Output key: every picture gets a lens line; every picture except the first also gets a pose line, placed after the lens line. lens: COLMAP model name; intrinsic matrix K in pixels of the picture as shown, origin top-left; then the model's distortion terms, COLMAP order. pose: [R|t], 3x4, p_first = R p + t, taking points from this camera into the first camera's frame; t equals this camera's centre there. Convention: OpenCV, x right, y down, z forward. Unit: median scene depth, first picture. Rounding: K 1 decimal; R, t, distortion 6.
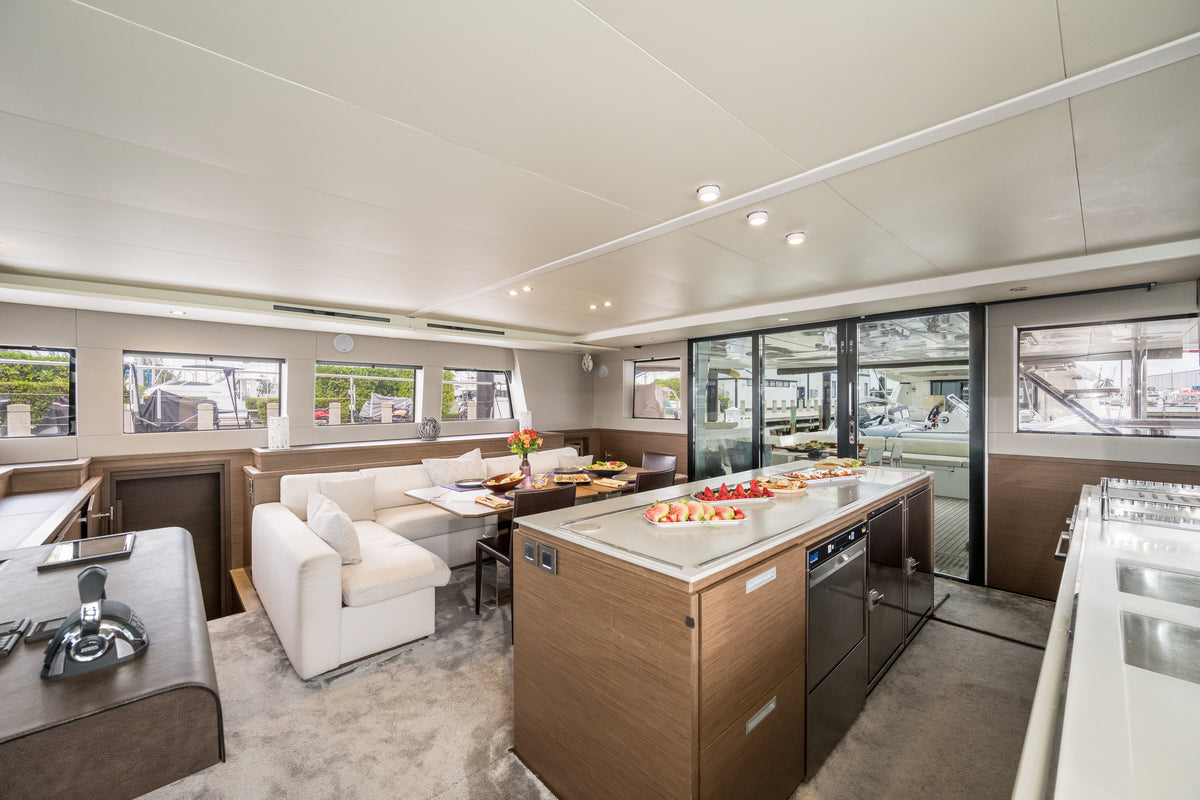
lens RADIAL K [[466.9, 0, 600.0], [0, 466.9, 400.0], [0, 0, 1]] dist [0.000286, 0.000026]
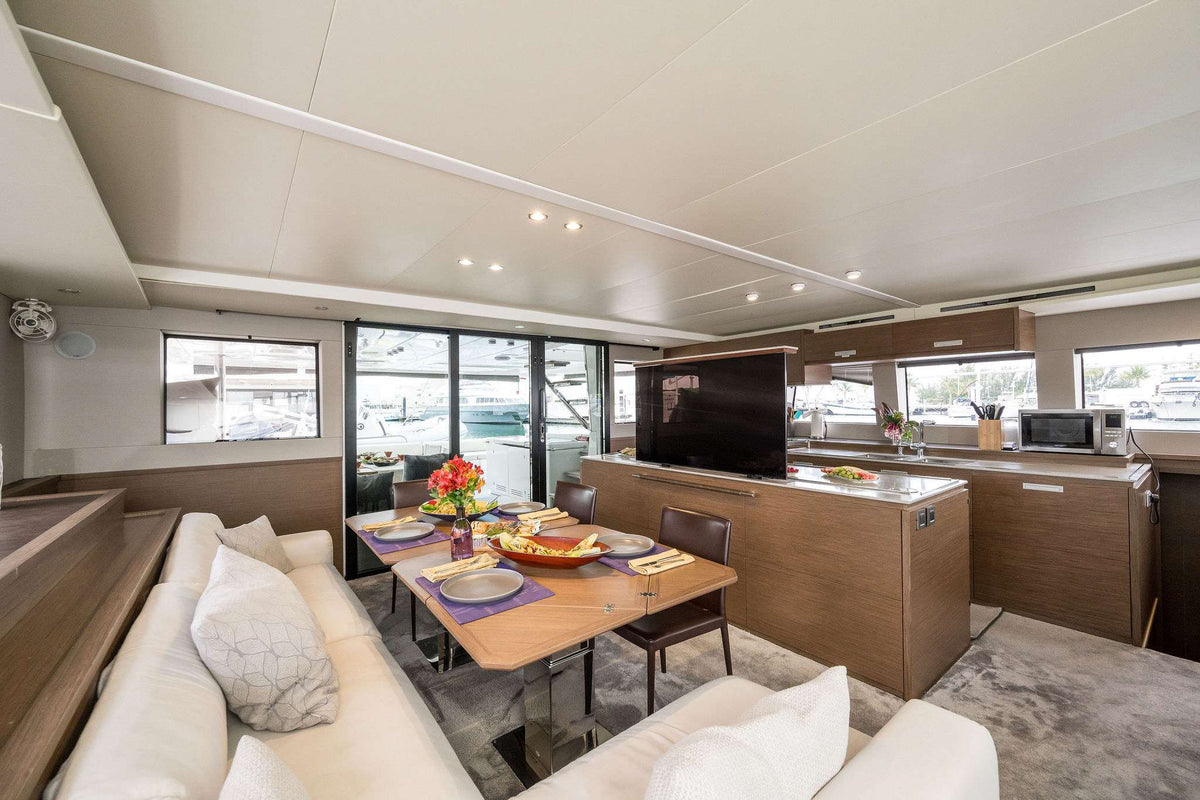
lens RADIAL K [[466.9, 0, 600.0], [0, 466.9, 400.0], [0, 0, 1]] dist [0.000286, 0.000026]
pose [[0.091747, 0.009972, 0.995732, -0.595241], [0.009857, 0.999892, -0.010922, 0.001381], [-0.995734, 0.010817, 0.091639, 0.702759]]
